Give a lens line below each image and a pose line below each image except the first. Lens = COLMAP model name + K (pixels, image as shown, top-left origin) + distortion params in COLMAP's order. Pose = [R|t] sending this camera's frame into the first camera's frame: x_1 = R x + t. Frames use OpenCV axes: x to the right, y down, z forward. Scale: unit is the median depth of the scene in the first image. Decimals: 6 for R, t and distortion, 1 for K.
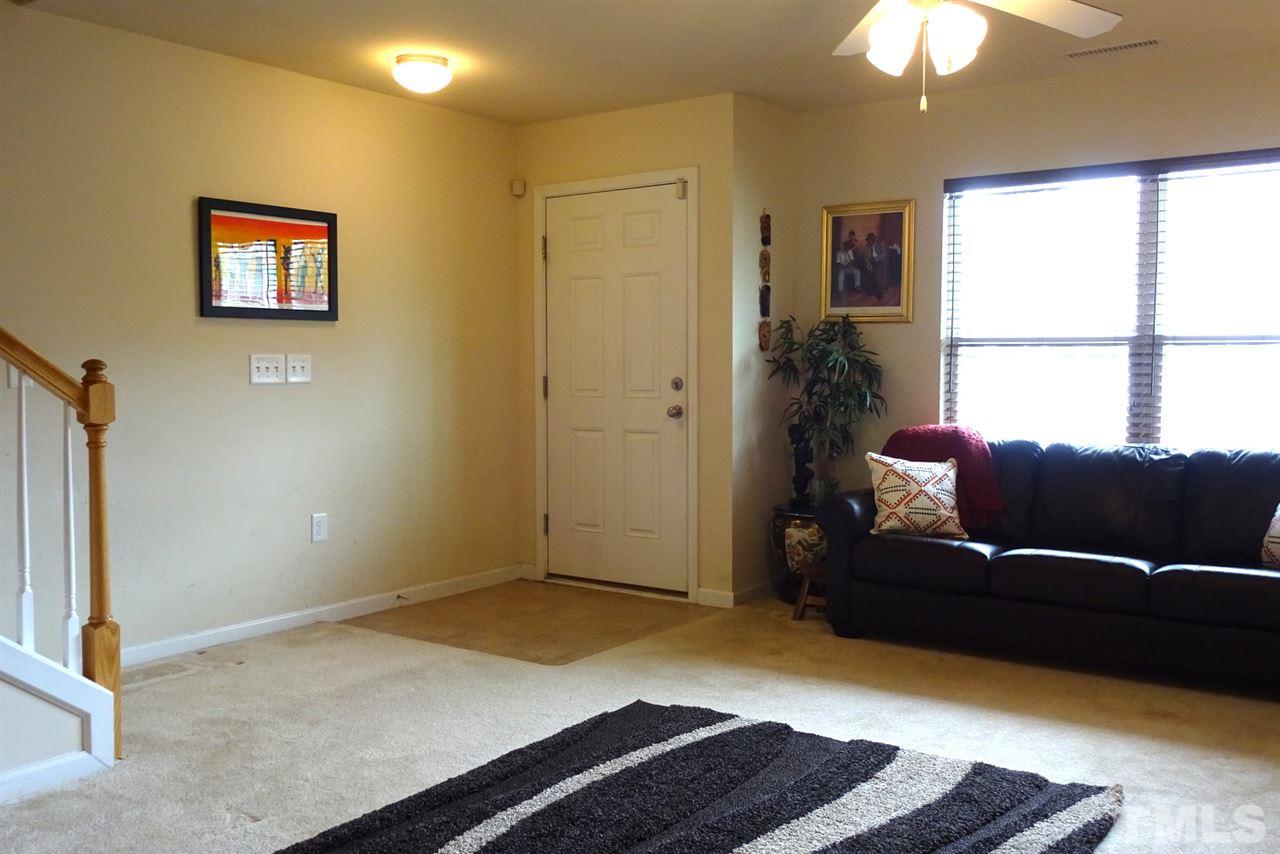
lens RADIAL K [[1143.6, 0, 640.0], [0, 1143.6, 427.0], [0, 0, 1]] dist [-0.000703, -0.000285]
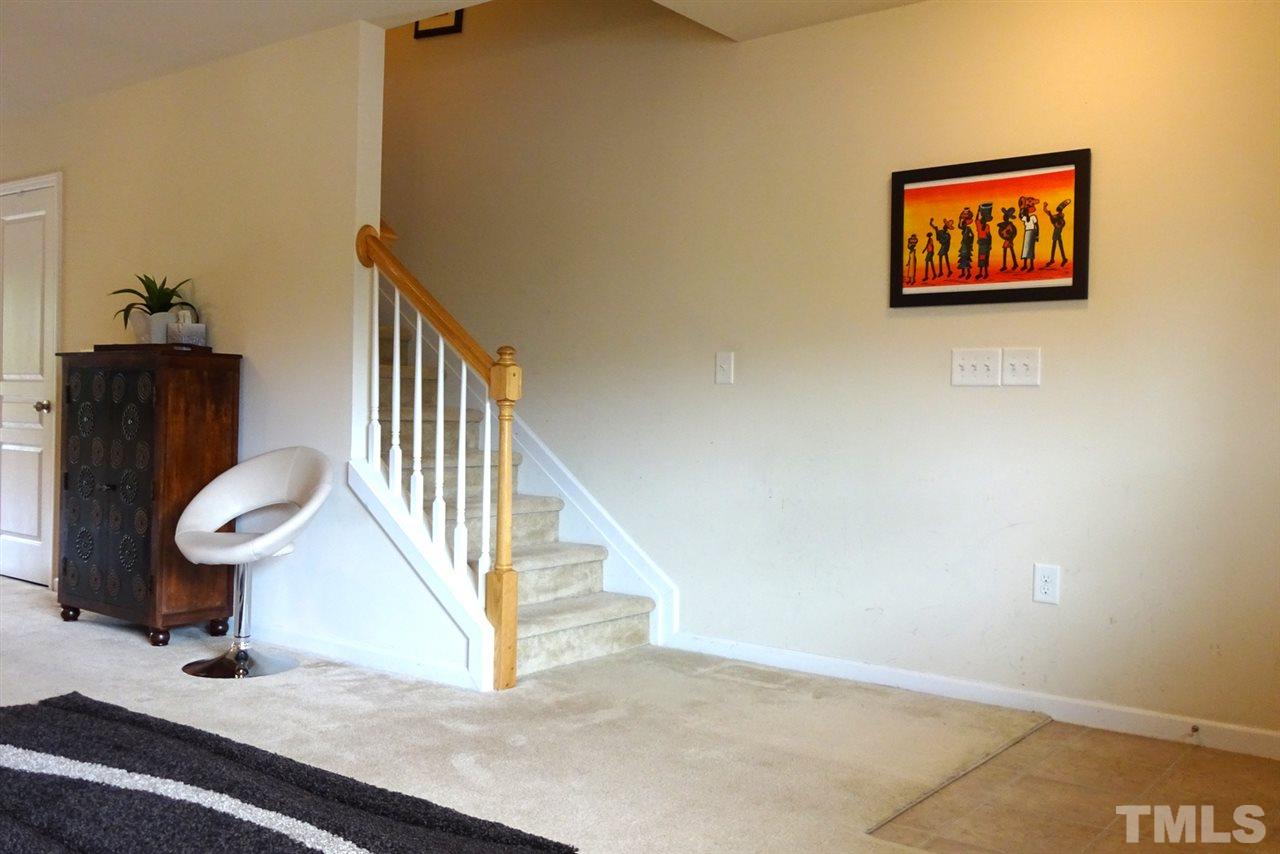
lens RADIAL K [[1143.6, 0, 640.0], [0, 1143.6, 427.0], [0, 0, 1]] dist [-0.000703, -0.000285]
pose [[-0.025164, 0.018788, -0.999507, 0.463036], [-0.076209, 0.996878, 0.020657, -0.007459], [0.996774, 0.076691, -0.023653, 0.765082]]
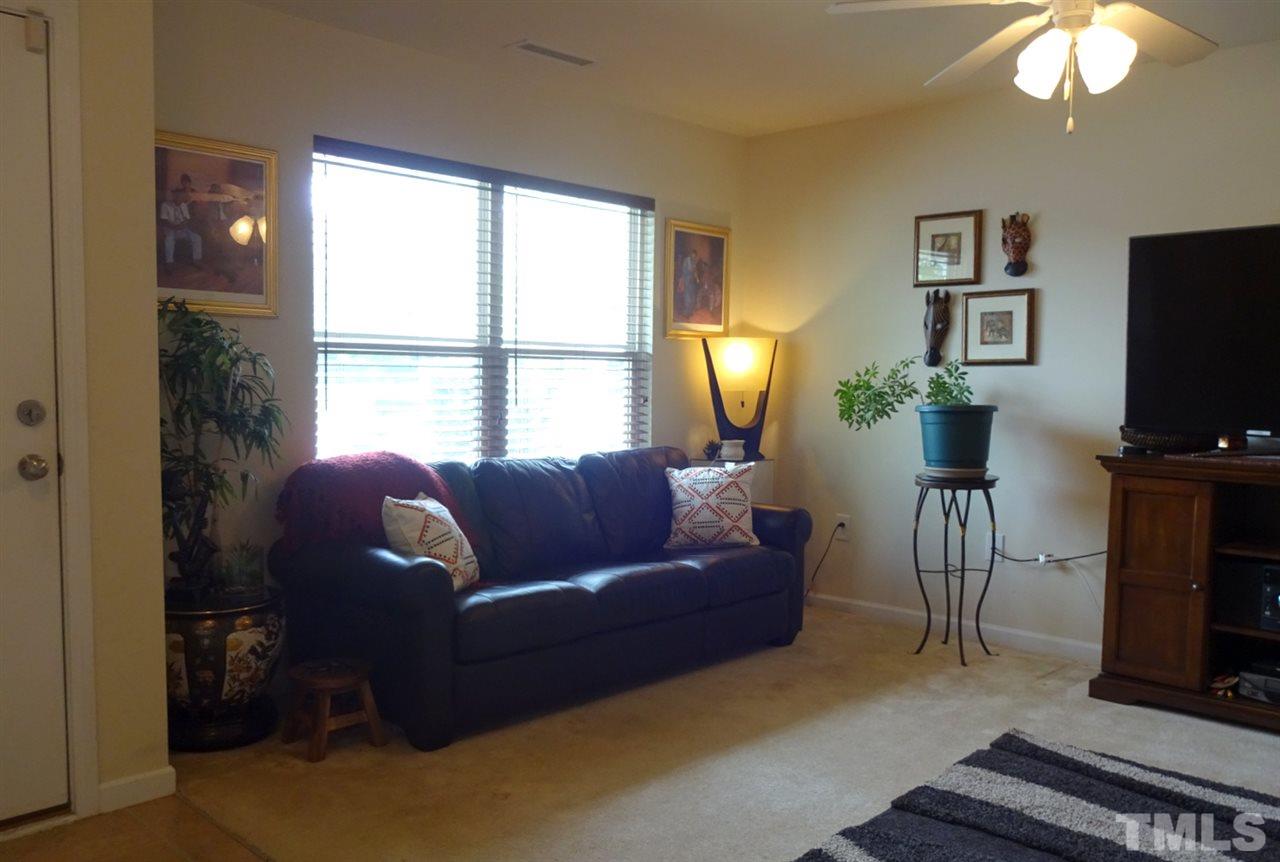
lens RADIAL K [[1045.0, 0, 642.9], [0, 1045.0, 445.1], [0, 0, 1]] dist [-0.000537, 0.001428]
pose [[0.151785, -0.064918, 0.986279, -0.414745], [0.045908, 0.997227, 0.058574, -0.040679], [-0.987347, 0.036388, 0.154344, 0.699431]]
